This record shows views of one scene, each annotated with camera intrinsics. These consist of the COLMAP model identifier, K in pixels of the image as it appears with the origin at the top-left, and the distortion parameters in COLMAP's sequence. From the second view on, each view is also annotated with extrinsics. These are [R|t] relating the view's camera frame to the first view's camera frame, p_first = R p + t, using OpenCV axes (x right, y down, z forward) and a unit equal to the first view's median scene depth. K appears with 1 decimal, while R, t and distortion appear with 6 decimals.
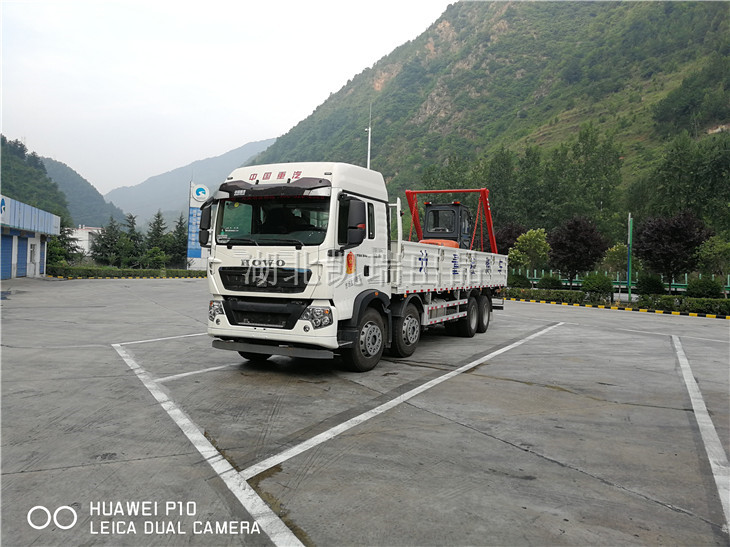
lens RADIAL K [[577.3, 0, 374.1], [0, 577.3, 270.7], [0, 0, 1]] dist [0.039123, -0.047138]
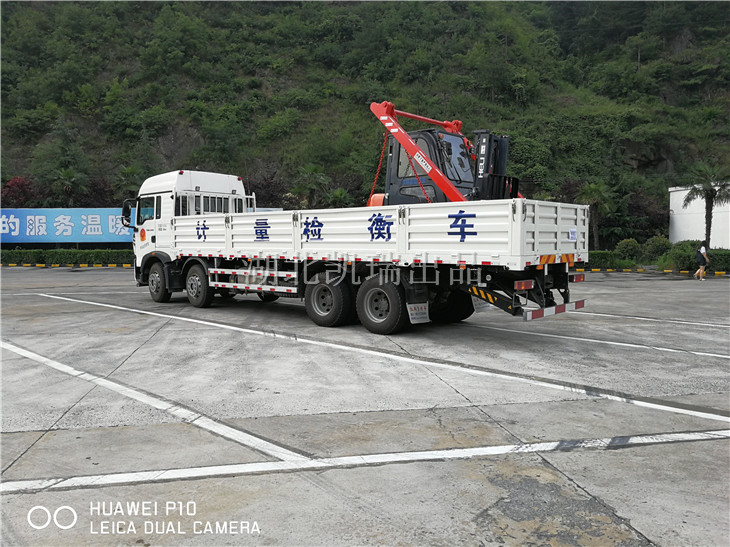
lens RADIAL K [[577.3, 0, 374.1], [0, 577.3, 270.7], [0, 0, 1]] dist [0.039123, -0.047138]
pose [[-0.270087, 0.018869, -0.962651, 1.142127], [-0.011909, 0.999666, 0.022936, 0.035738], [0.962762, 0.017659, -0.269772, 1.690092]]
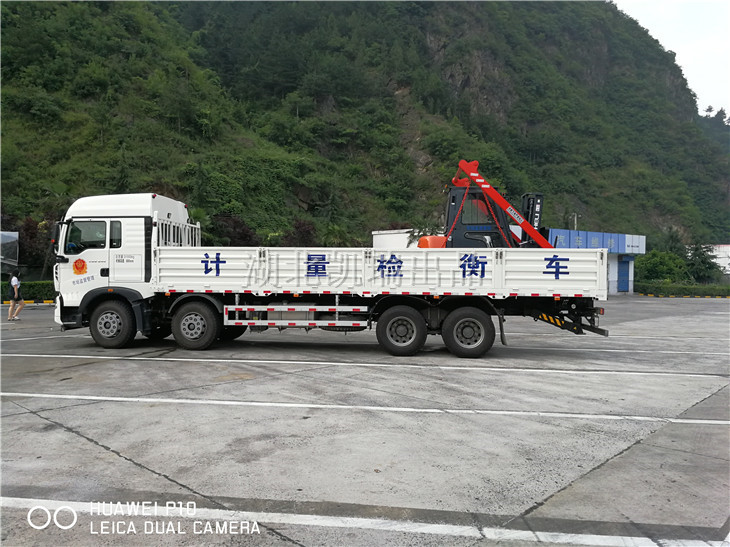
lens RADIAL K [[577.3, 0, 374.1], [0, 577.3, 270.7], [0, 0, 1]] dist [0.039123, -0.047138]
pose [[0.338755, -0.034860, -0.940228, 1.203797], [-0.002253, 0.999280, -0.037862, 0.037474], [0.940872, 0.014944, 0.338433, 0.939178]]
